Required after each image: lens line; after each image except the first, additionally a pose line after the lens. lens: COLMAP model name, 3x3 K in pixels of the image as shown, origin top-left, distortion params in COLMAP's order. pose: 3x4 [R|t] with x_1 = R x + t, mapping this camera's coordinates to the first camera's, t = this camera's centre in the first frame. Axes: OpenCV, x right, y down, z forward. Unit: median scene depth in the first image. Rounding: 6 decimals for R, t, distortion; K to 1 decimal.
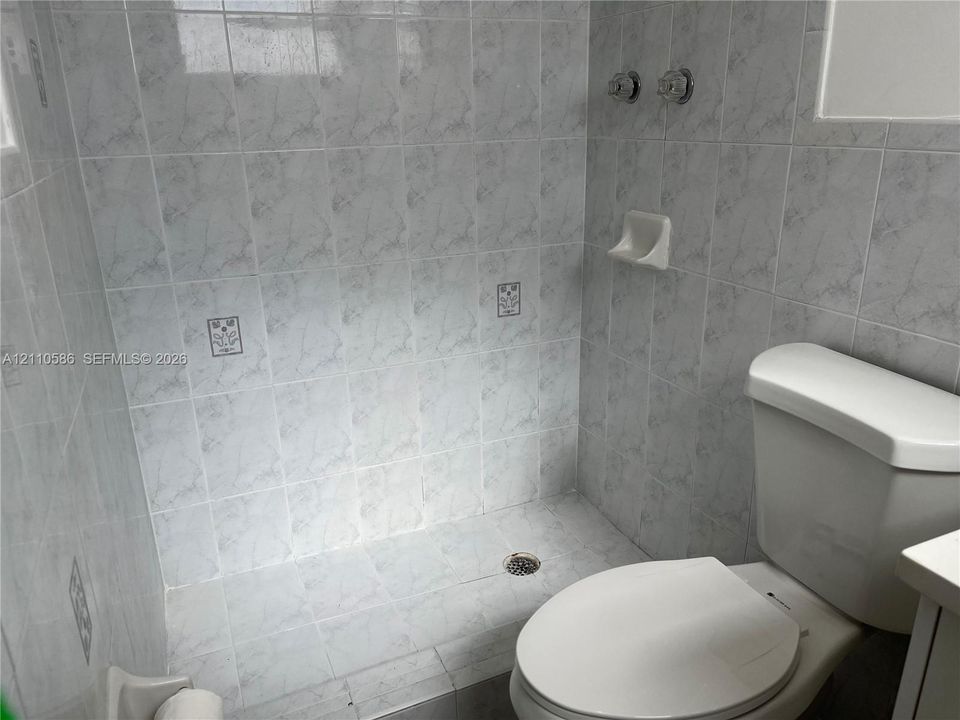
lens RADIAL K [[723.3, 0, 477.0], [0, 723.3, 359.3], [0, 0, 1]] dist [0.060107, -0.085634]
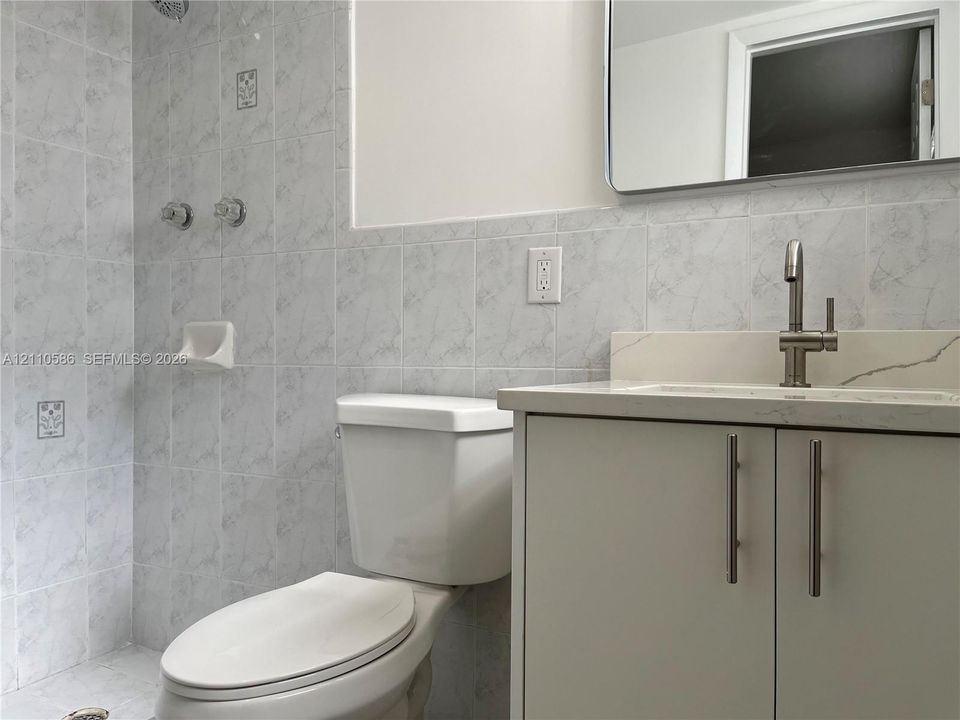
lens RADIAL K [[723.3, 0, 488.2], [0, 723.3, 352.6], [0, 0, 1]] dist [0.060107, -0.085634]
pose [[0.767381, 0.022557, 0.640794, -0.132774], [0.189952, 0.946522, -0.260795, 0.193153], [-0.612409, 0.321849, 0.722059, -0.032272]]
